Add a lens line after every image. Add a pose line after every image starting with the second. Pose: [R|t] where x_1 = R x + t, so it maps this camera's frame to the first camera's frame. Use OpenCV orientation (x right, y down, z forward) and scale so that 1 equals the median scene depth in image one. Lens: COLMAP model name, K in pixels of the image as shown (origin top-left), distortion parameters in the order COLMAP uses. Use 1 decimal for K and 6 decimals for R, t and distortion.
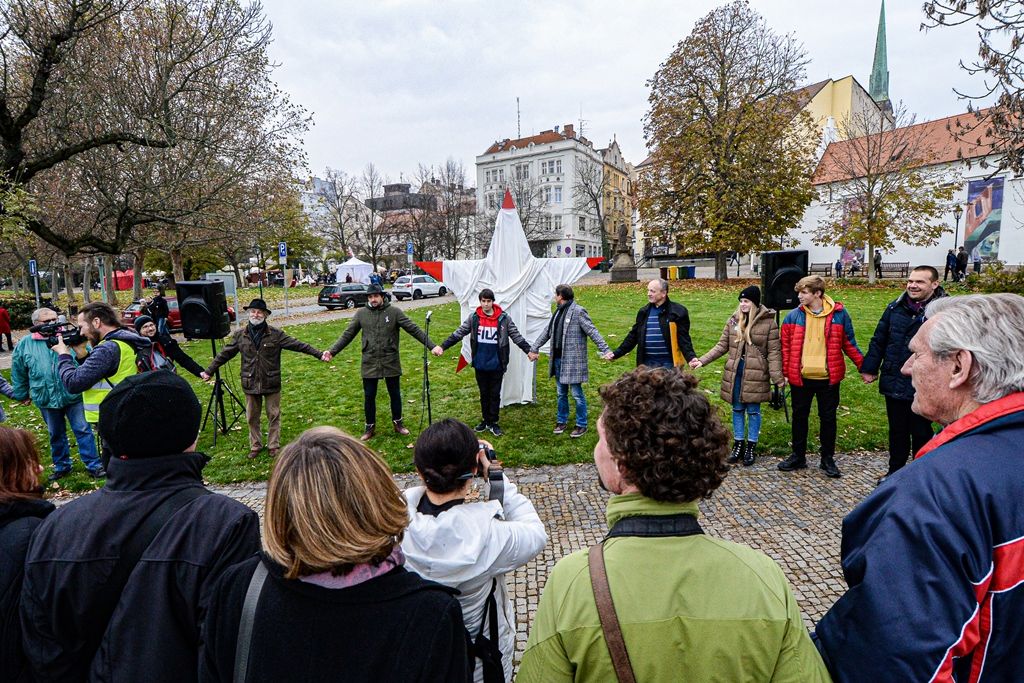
lens RADIAL K [[547.7, 0, 512.0], [0, 547.7, 341.5], [0, 0, 1]] dist [0.017041, -0.031686]
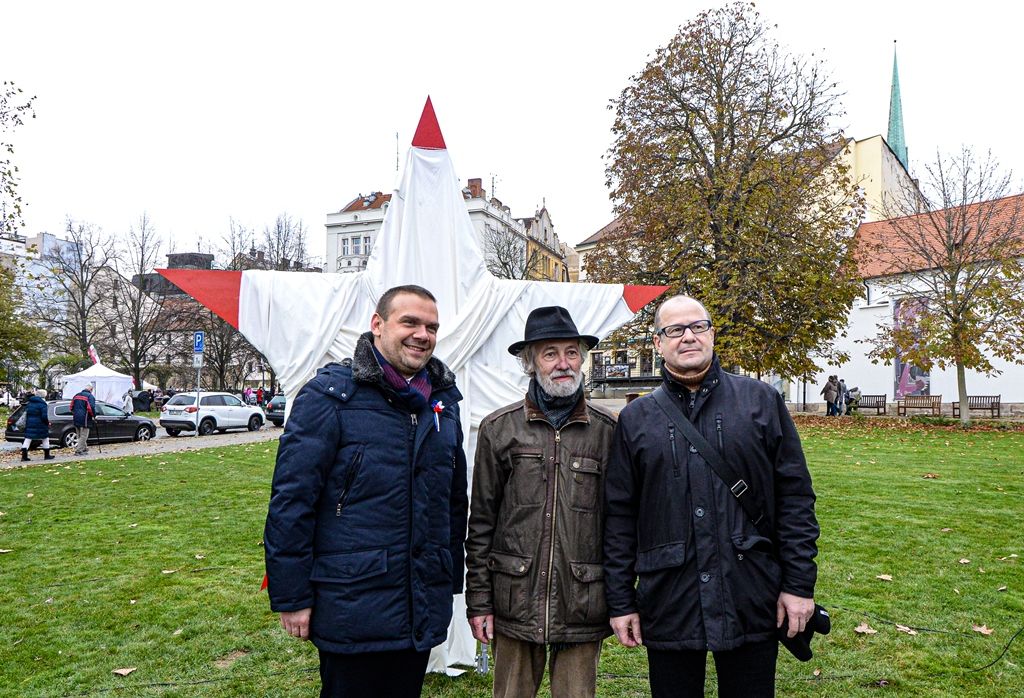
lens RADIAL K [[777.2, 0, 512.0], [0, 777.2, 386.5], [0, 0, 1]] dist [0.004972, -0.005068]
pose [[0.982566, 0.037972, 0.181997, -0.013389], [-0.006785, 0.985593, -0.168999, 0.004423], [-0.185793, 0.164818, 0.968667, 0.154643]]
